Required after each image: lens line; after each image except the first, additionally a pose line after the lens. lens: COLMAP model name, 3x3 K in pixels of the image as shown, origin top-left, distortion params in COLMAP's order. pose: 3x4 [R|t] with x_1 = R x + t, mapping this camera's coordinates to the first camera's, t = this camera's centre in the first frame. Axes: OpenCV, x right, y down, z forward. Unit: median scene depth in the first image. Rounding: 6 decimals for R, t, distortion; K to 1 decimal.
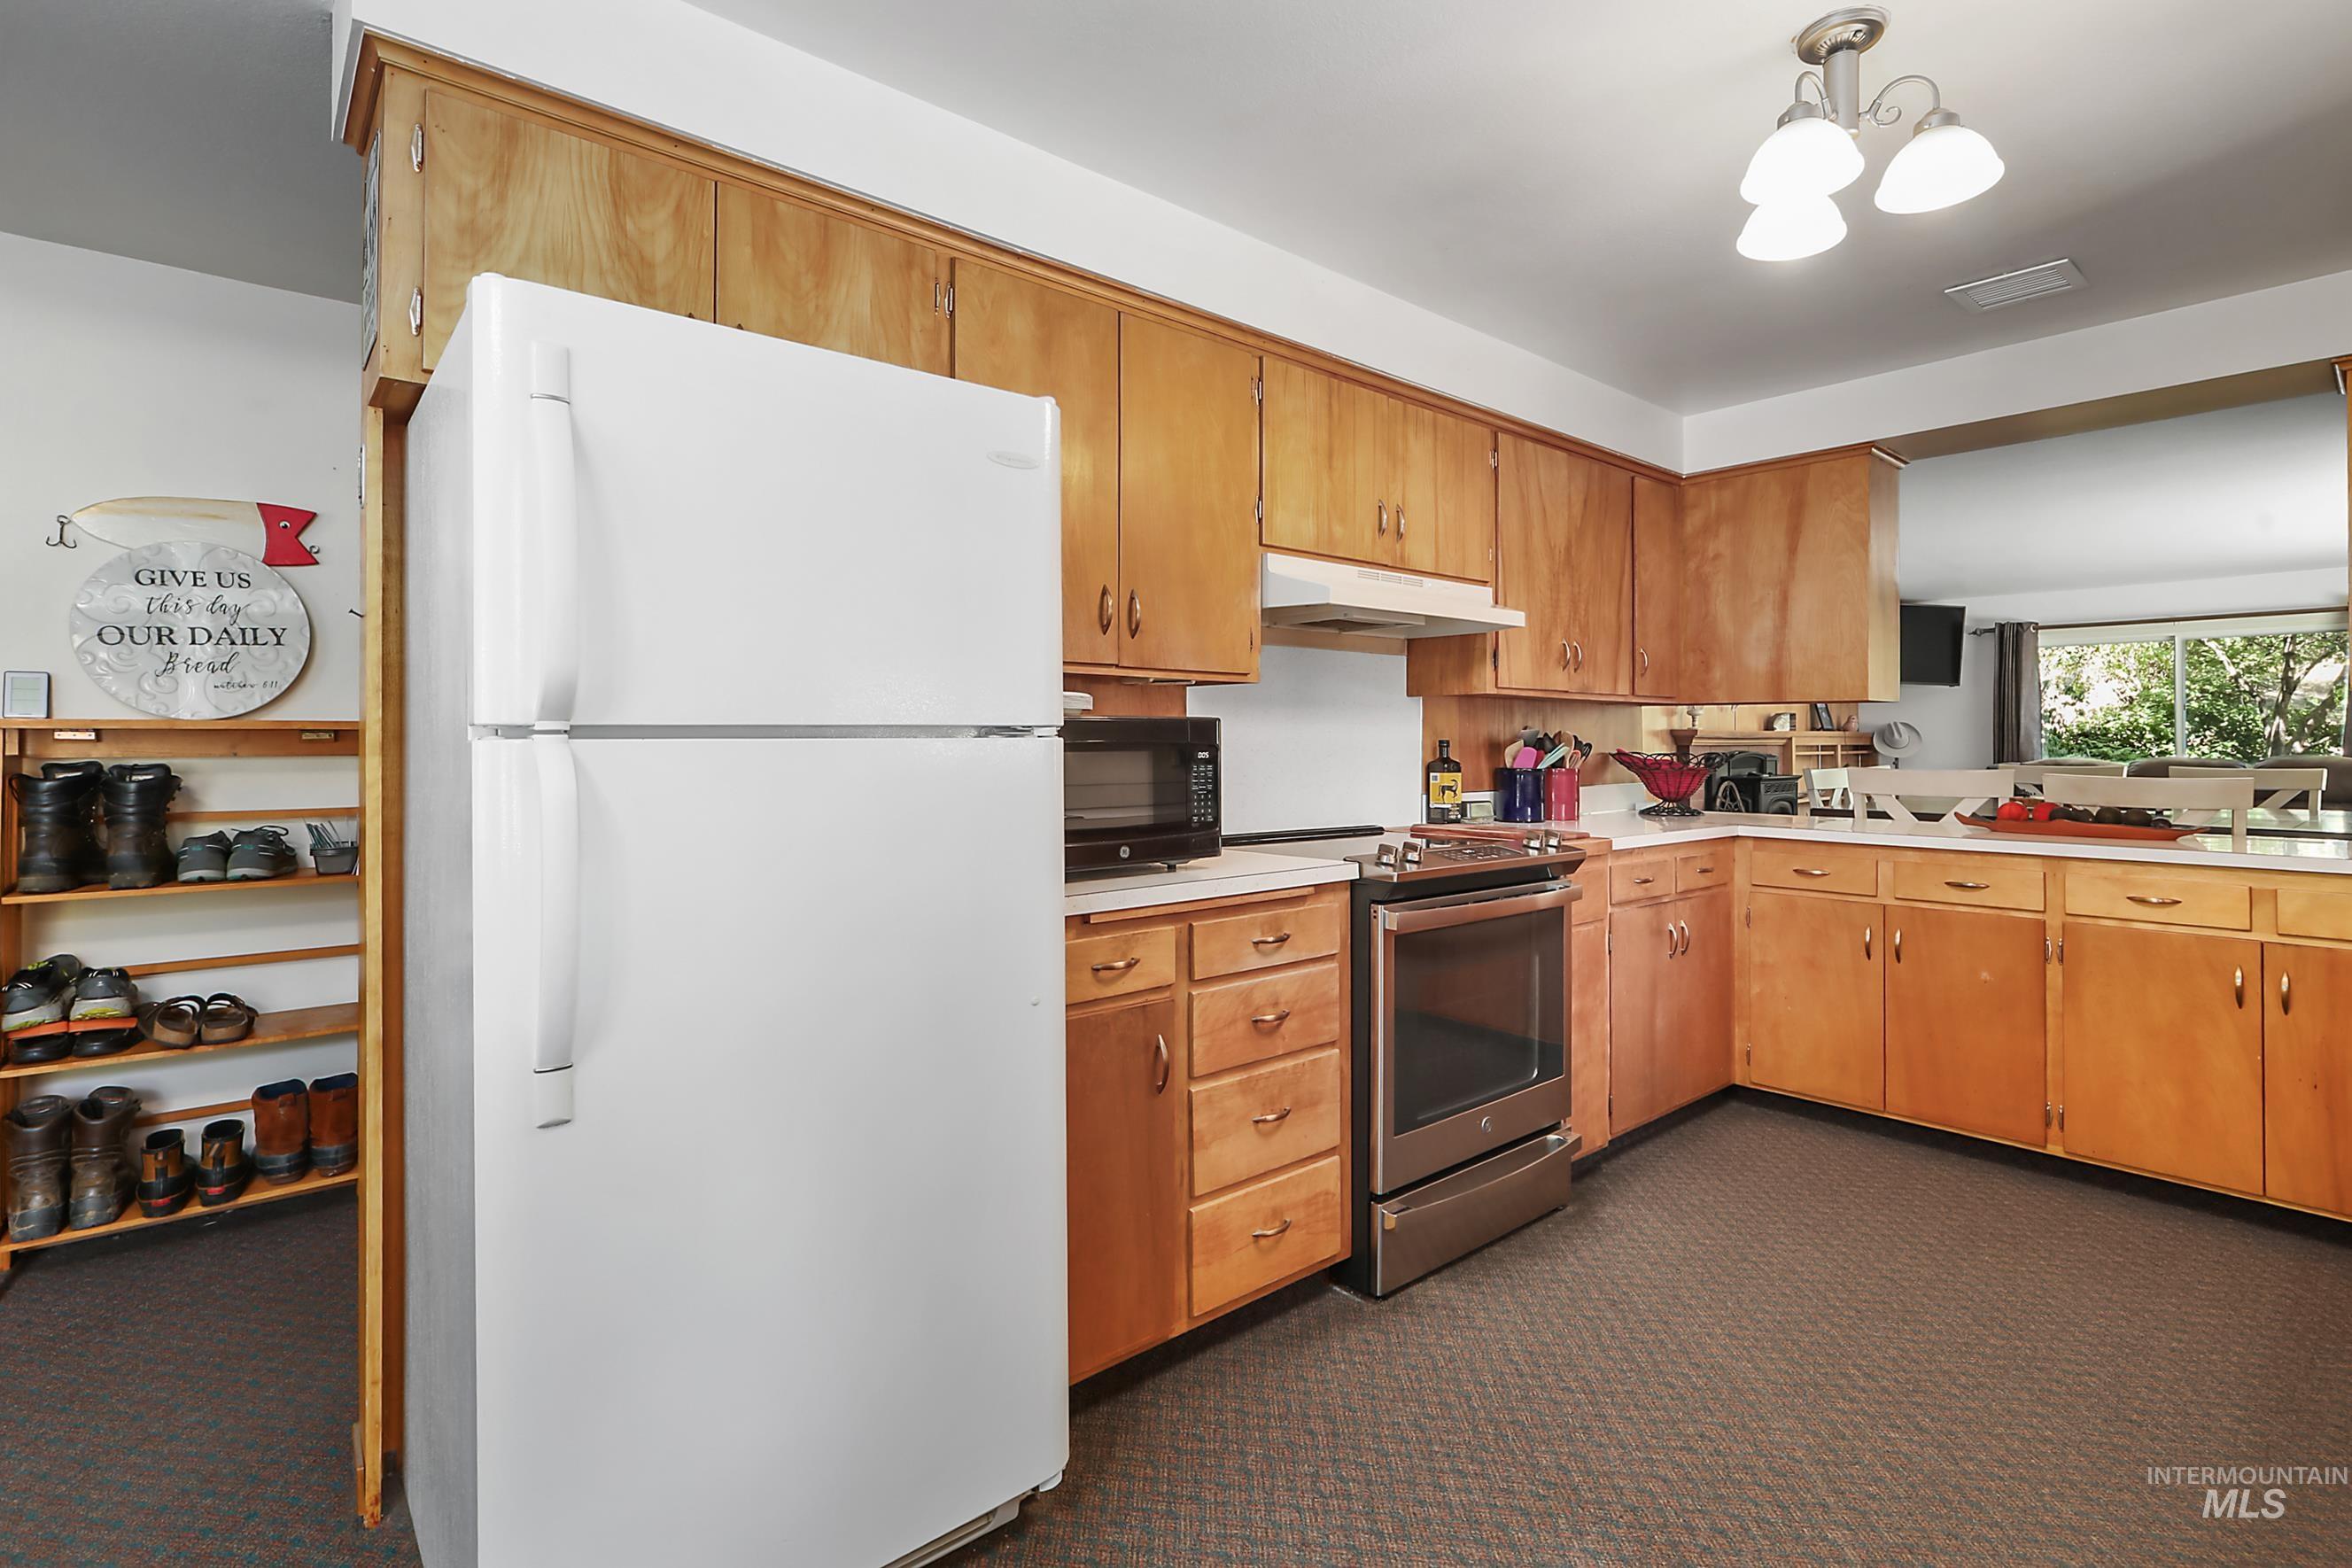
lens RADIAL K [[1097.4, 0, 1172.4], [0, 1097.4, 735.1], [0, 0, 1]] dist [-0.012940, 0.003446]
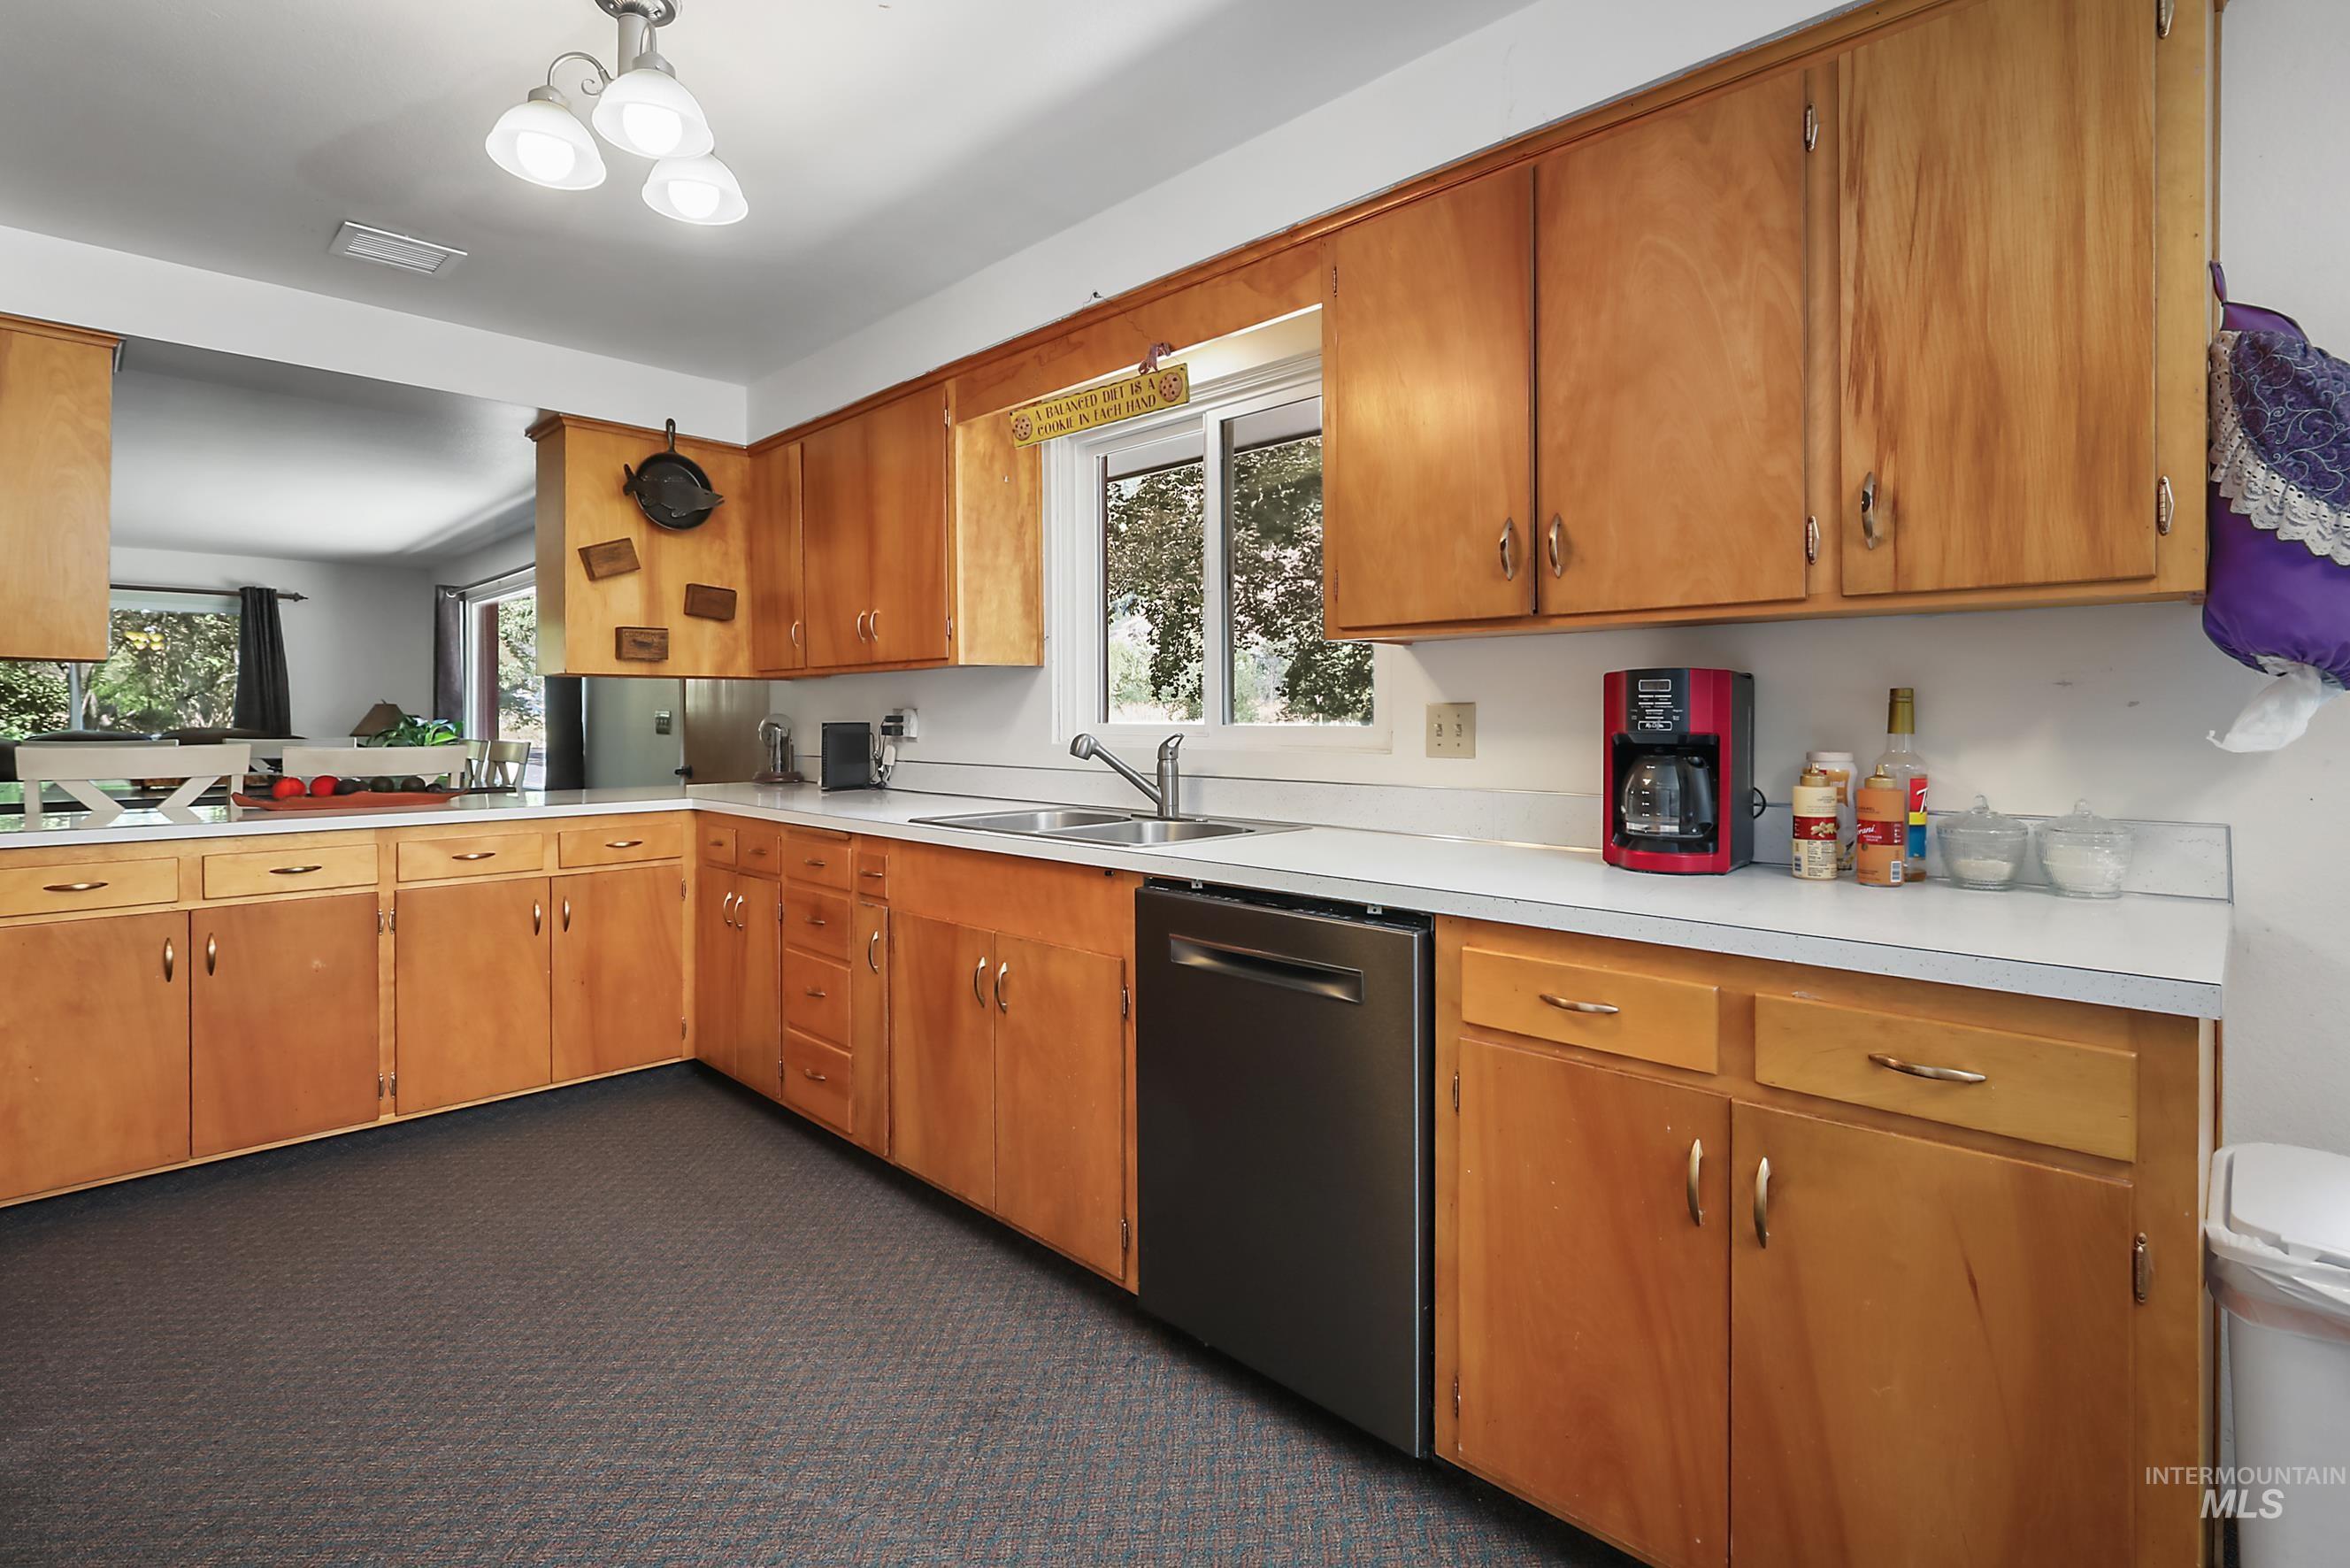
lens RADIAL K [[1096.5, 0, 1176.6], [0, 1096.5, 714.7], [0, 0, 1]] dist [-0.012940, 0.003446]
pose [[-0.083155, 0.002381, 0.996534, -0.253772], [-0.007529, 0.999967, -0.003018, 0.005211], [-0.996508, -0.007754, -0.083134, 0.358047]]
